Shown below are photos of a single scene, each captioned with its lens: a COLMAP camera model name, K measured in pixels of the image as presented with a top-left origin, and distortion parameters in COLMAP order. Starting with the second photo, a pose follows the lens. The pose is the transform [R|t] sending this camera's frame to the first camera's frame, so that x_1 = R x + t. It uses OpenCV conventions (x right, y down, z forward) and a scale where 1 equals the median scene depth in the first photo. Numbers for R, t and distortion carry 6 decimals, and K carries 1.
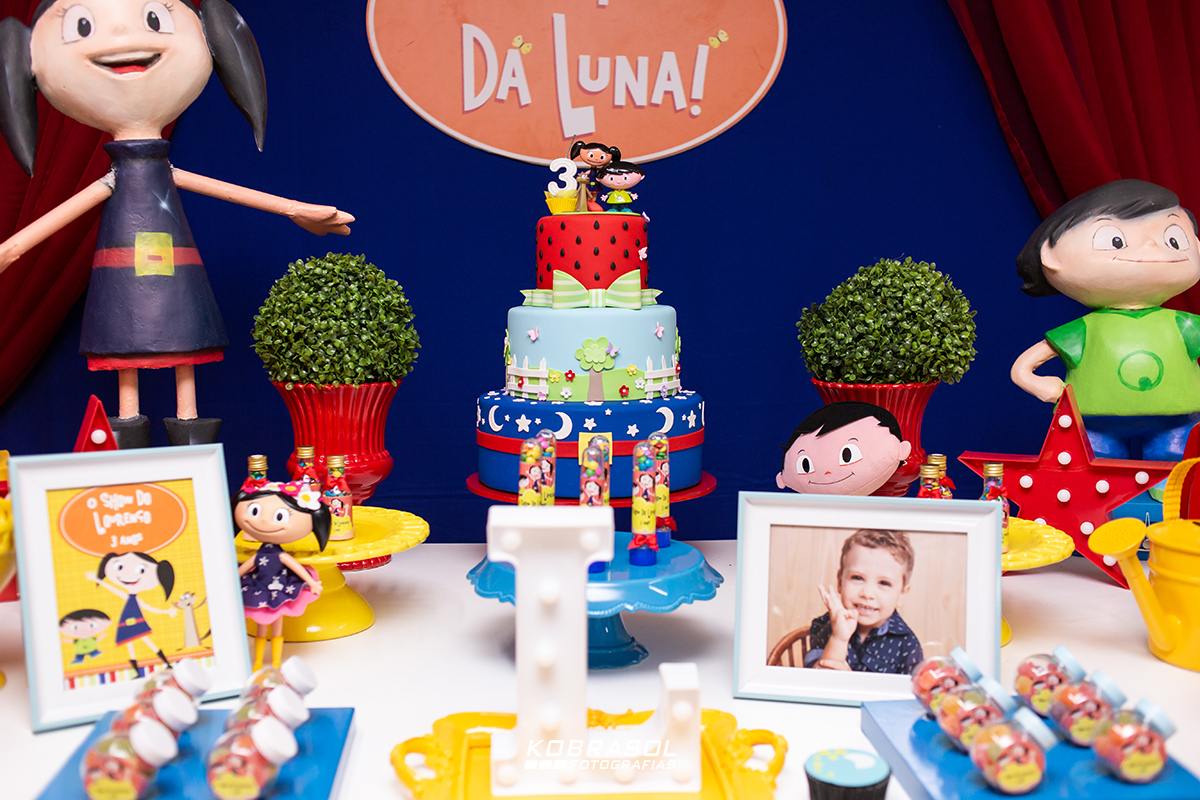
lens RADIAL K [[1192.6, 0, 600.0], [0, 1192.6, 400.0], [0, 0, 1]] dist [-0.022186, -0.017321]
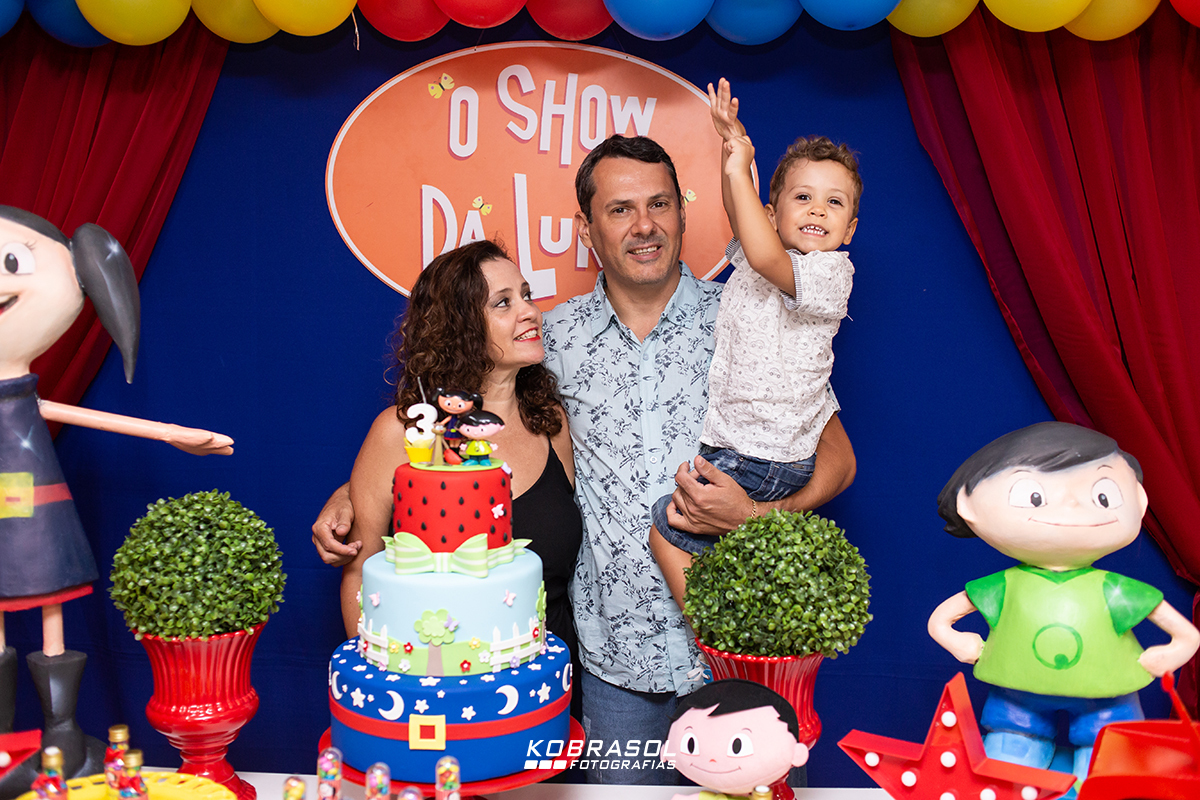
lens RADIAL K [[1190.0, 0, 600.0], [0, 1190.0, 400.0], [0, 0, 1]] dist [-0.023937, -0.010740]
pose [[0.993965, 0.016945, -0.108383, 0.219899], [-0.018951, 0.999667, -0.017502, -0.199287], [0.108050, 0.019450, 0.993955, 0.078227]]
